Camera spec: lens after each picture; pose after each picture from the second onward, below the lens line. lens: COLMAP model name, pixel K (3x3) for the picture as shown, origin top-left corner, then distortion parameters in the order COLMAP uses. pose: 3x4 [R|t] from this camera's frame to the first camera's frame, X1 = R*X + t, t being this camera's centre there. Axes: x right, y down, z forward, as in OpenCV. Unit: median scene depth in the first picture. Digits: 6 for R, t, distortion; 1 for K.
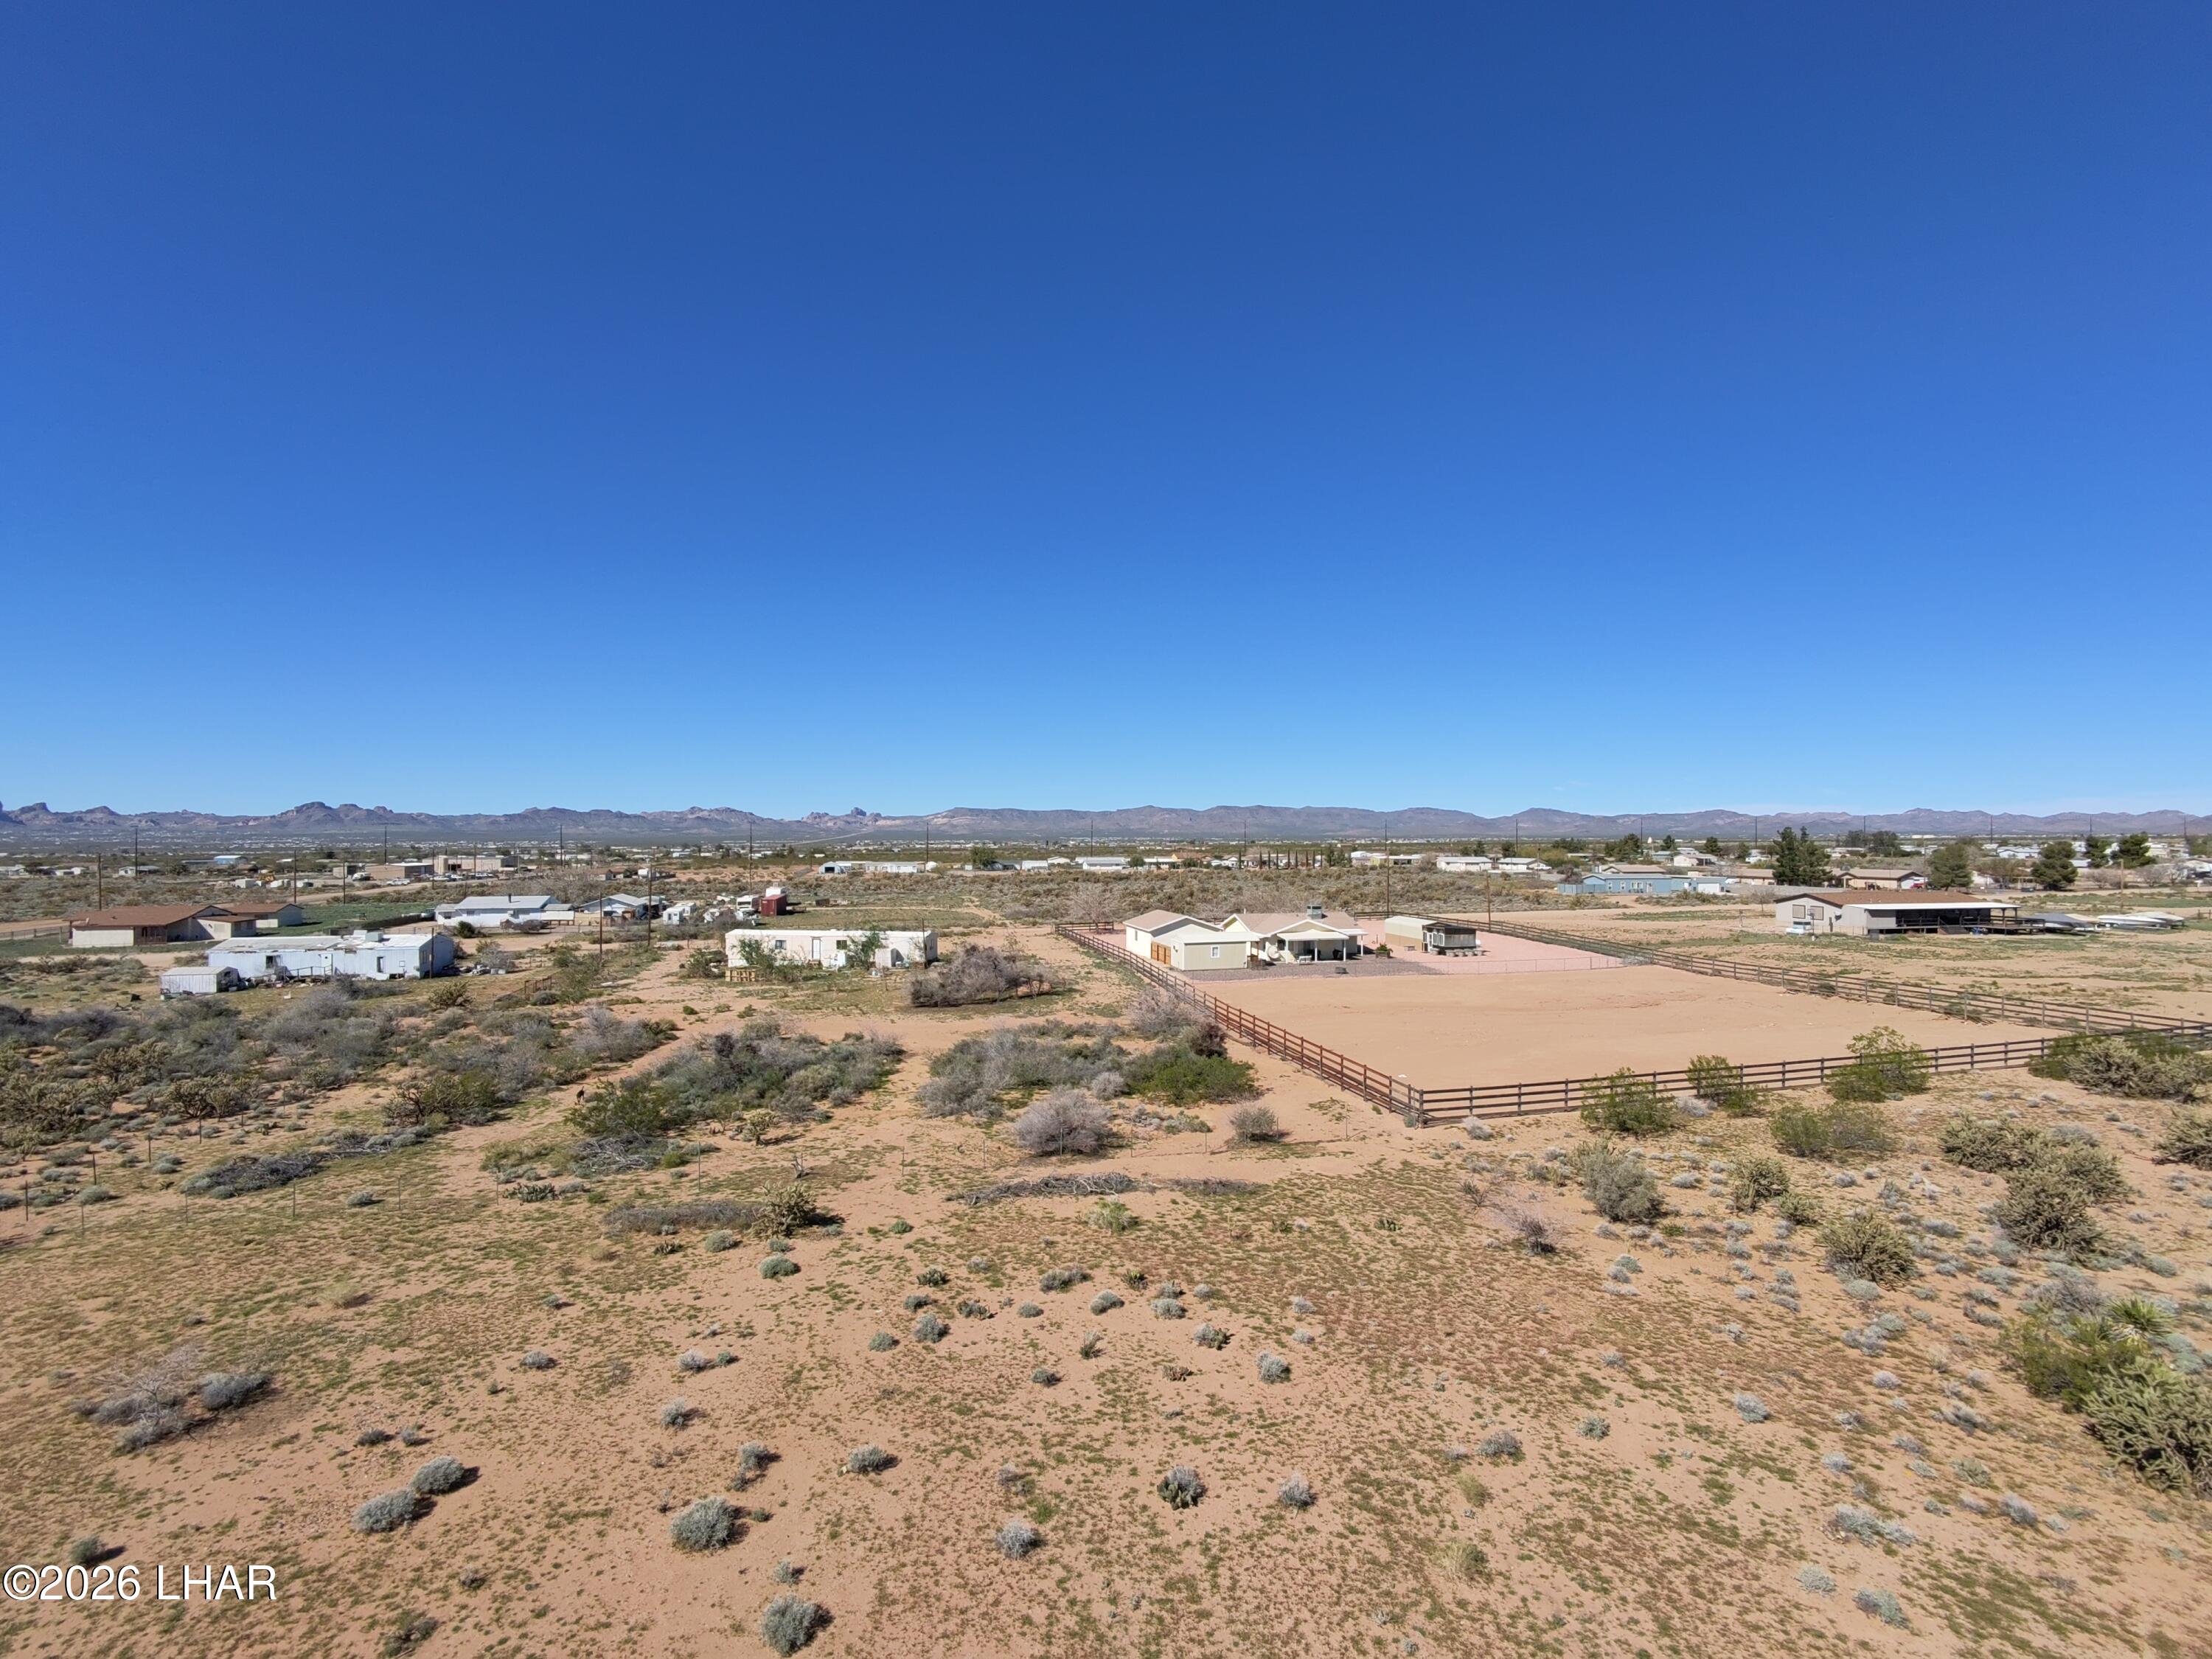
lens RADIAL K [[1006.5, 0, 1125.5], [0, 1006.5, 821.0], [0, 0, 1]] dist [0.000432, -0.004393]
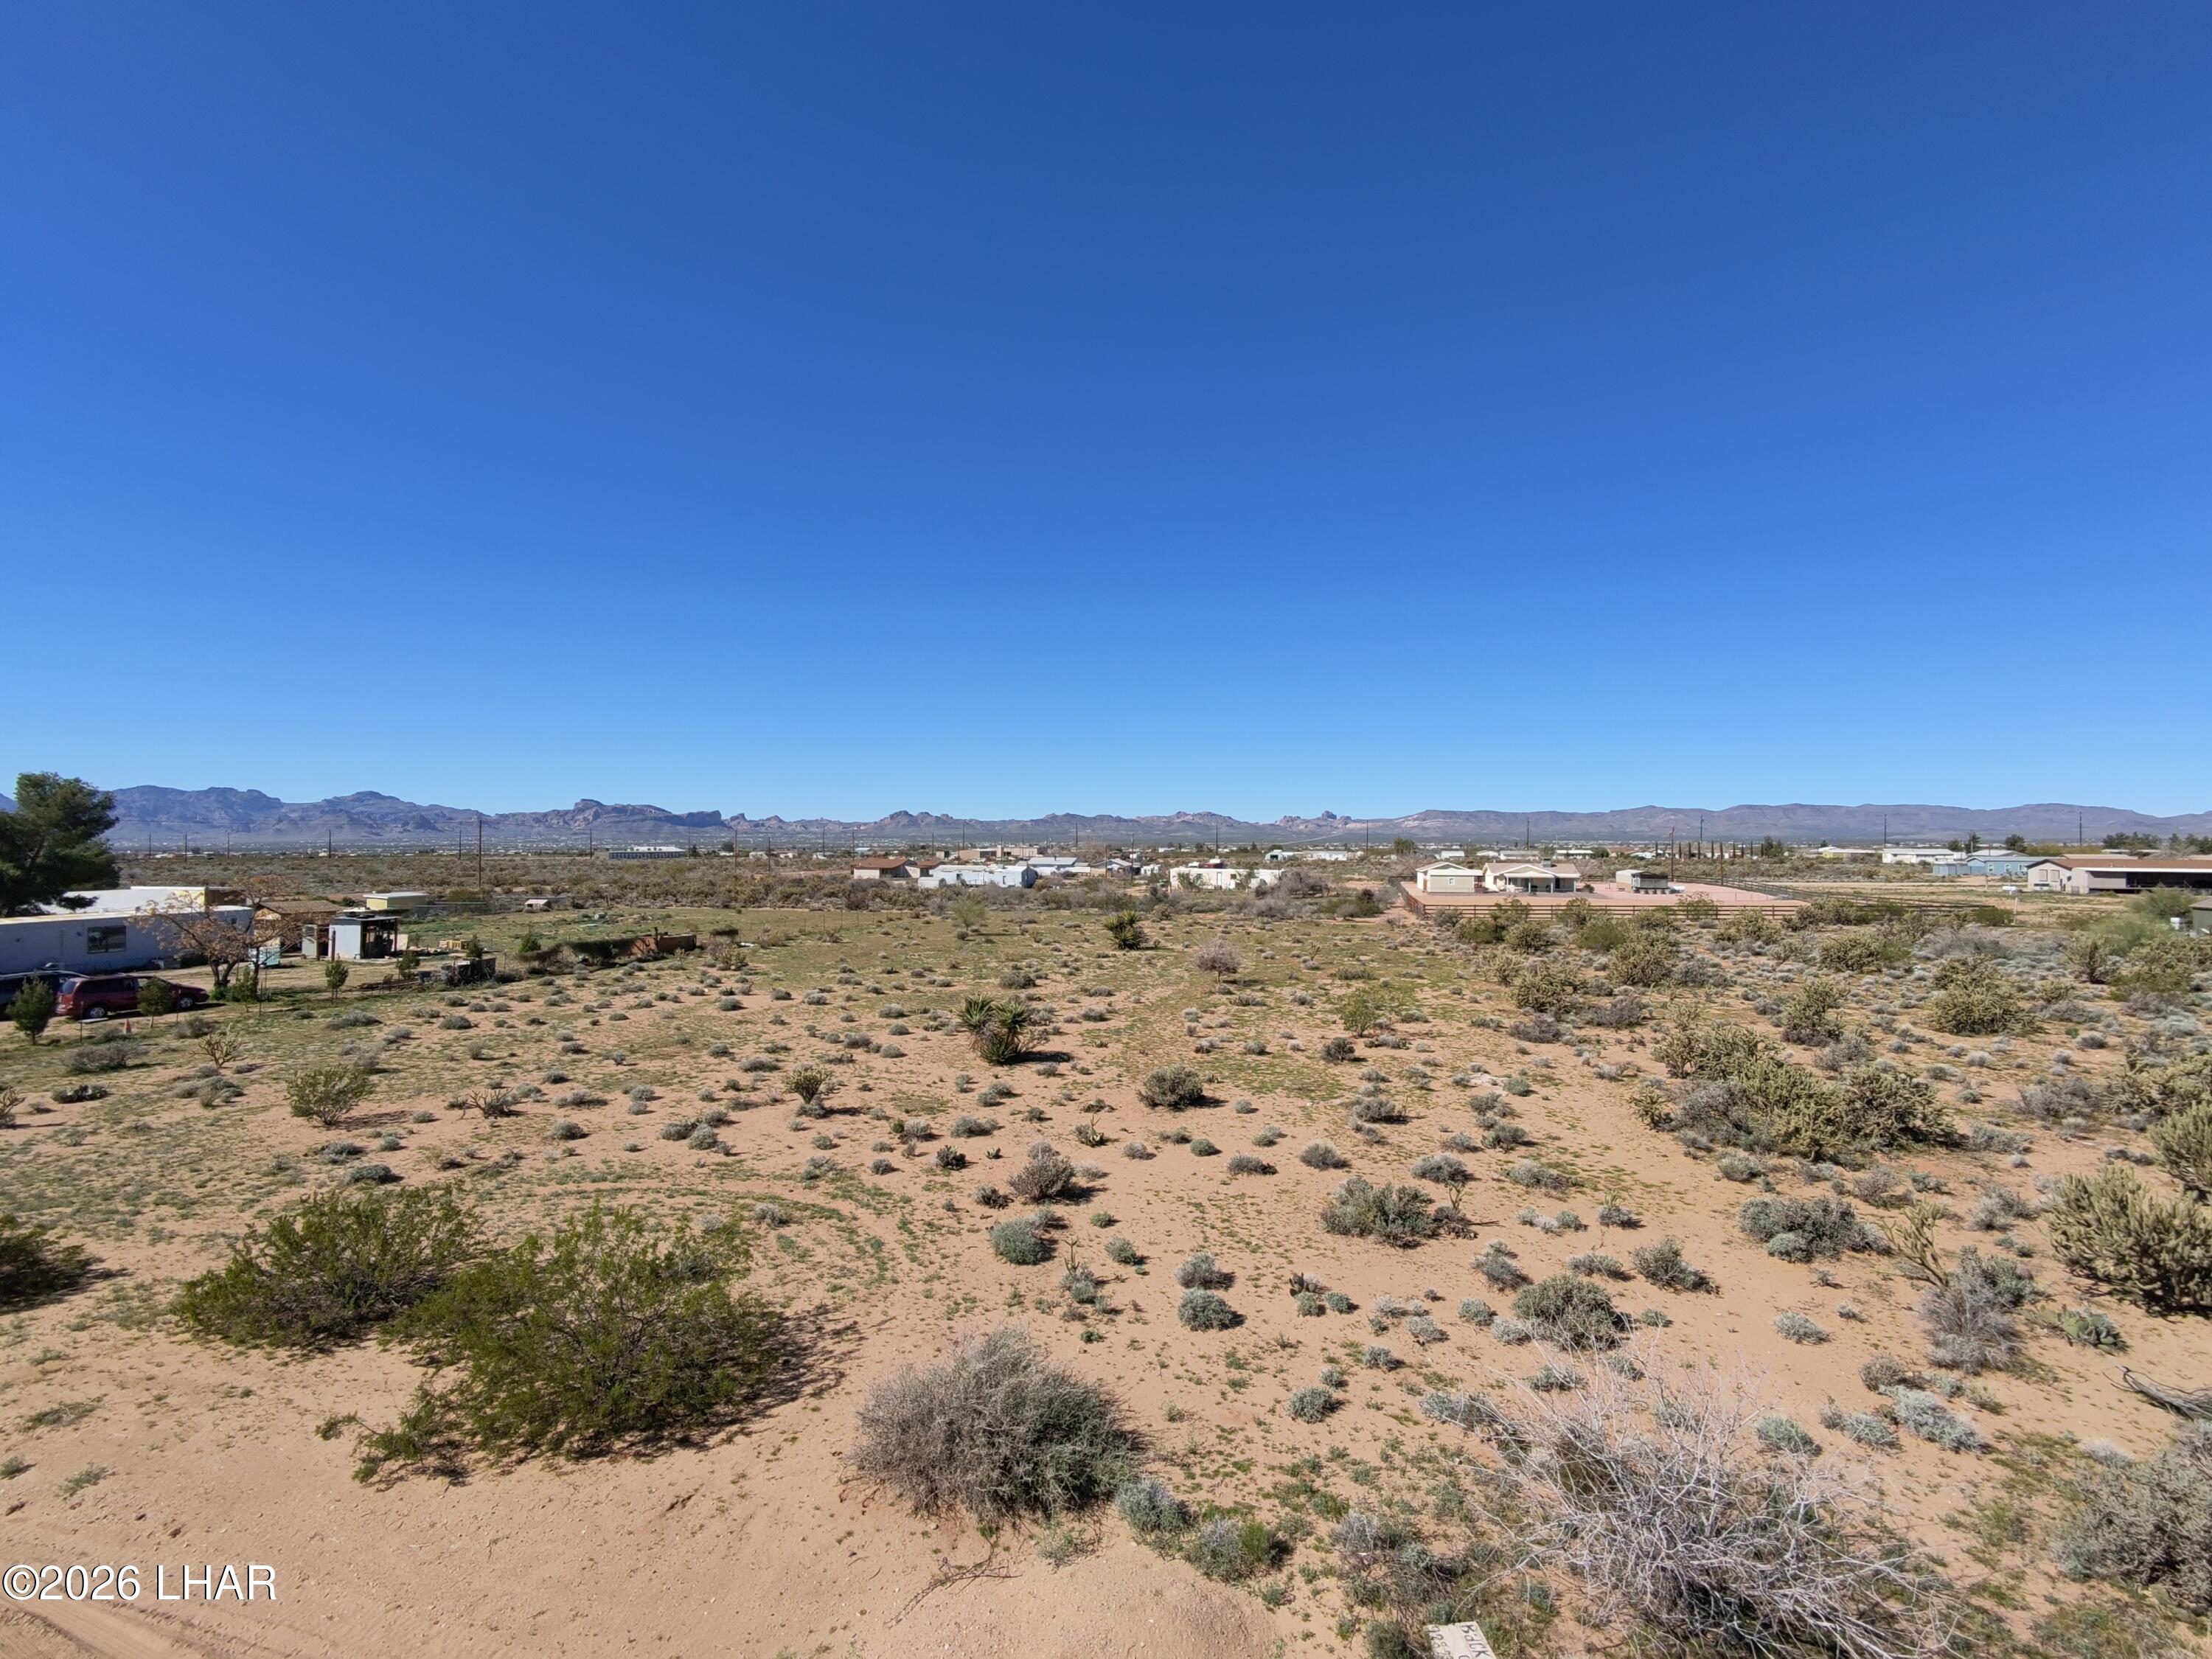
lens RADIAL K [[1006.5, 0, 1125.5], [0, 1006.5, 821.0], [0, 0, 1]] dist [0.000432, -0.004393]
pose [[0.896396, -0.006019, -0.443213, 0.946571], [0.004606, 0.999980, -0.004264, 0.113803], [0.443230, 0.001781, 0.896406, -1.838407]]
